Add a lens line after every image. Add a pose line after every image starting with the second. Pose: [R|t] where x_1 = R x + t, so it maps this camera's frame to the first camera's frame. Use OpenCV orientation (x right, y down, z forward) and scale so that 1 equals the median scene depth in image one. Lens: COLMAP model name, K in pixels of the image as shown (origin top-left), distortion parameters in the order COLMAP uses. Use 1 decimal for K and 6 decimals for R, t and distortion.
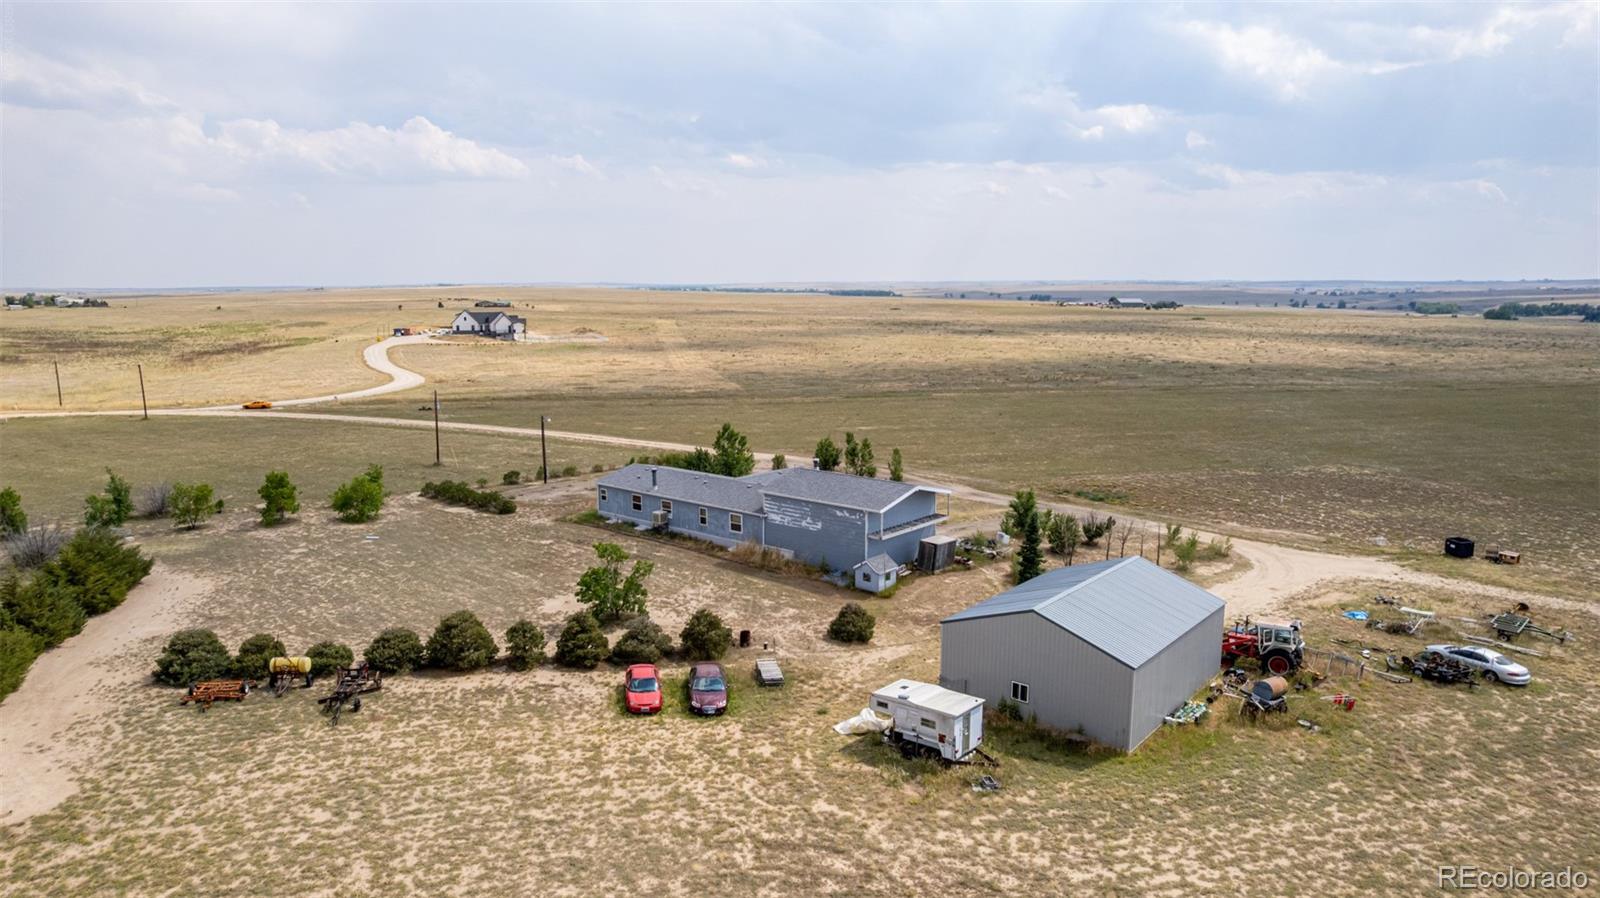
lens RADIAL K [[1019.1, 0, 793.4], [0, 1019.1, 442.6], [0, 0, 1]] dist [-0.082946, 0.077898]
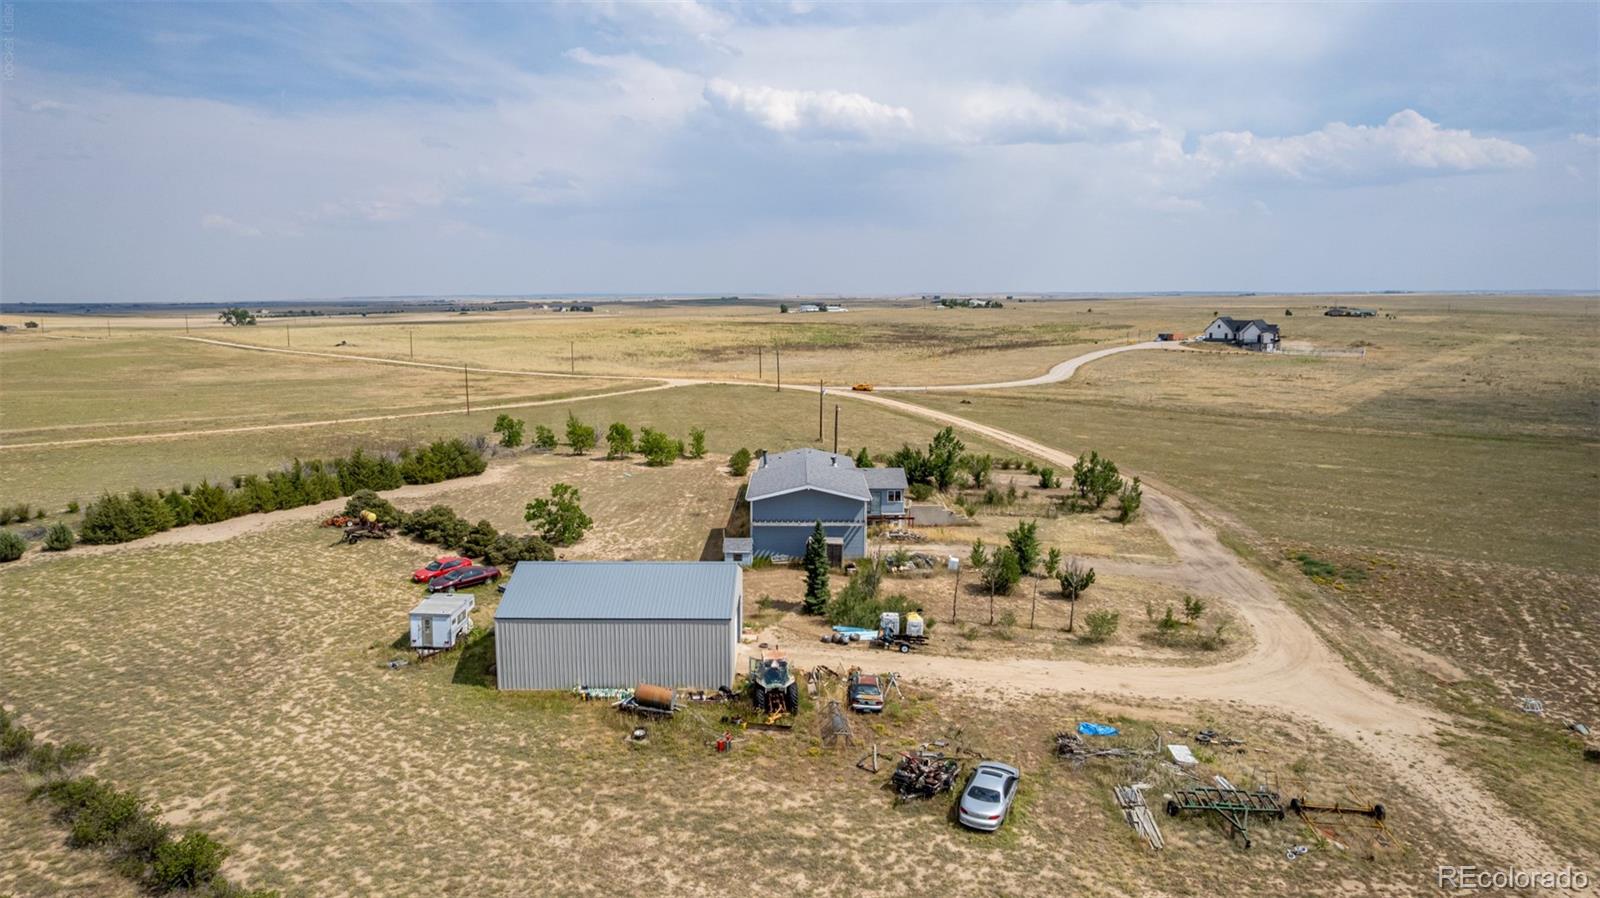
lens RADIAL K [[1015.2, 0, 793.0], [0, 1015.2, 471.1], [0, 0, 1]] dist [-0.079435, 0.068775]
pose [[0.644210, 0.131368, -0.753482, 1.067943], [-0.114656, 0.990594, 0.074679, -0.055650], [0.756206, 0.038282, 0.653213, 0.363202]]
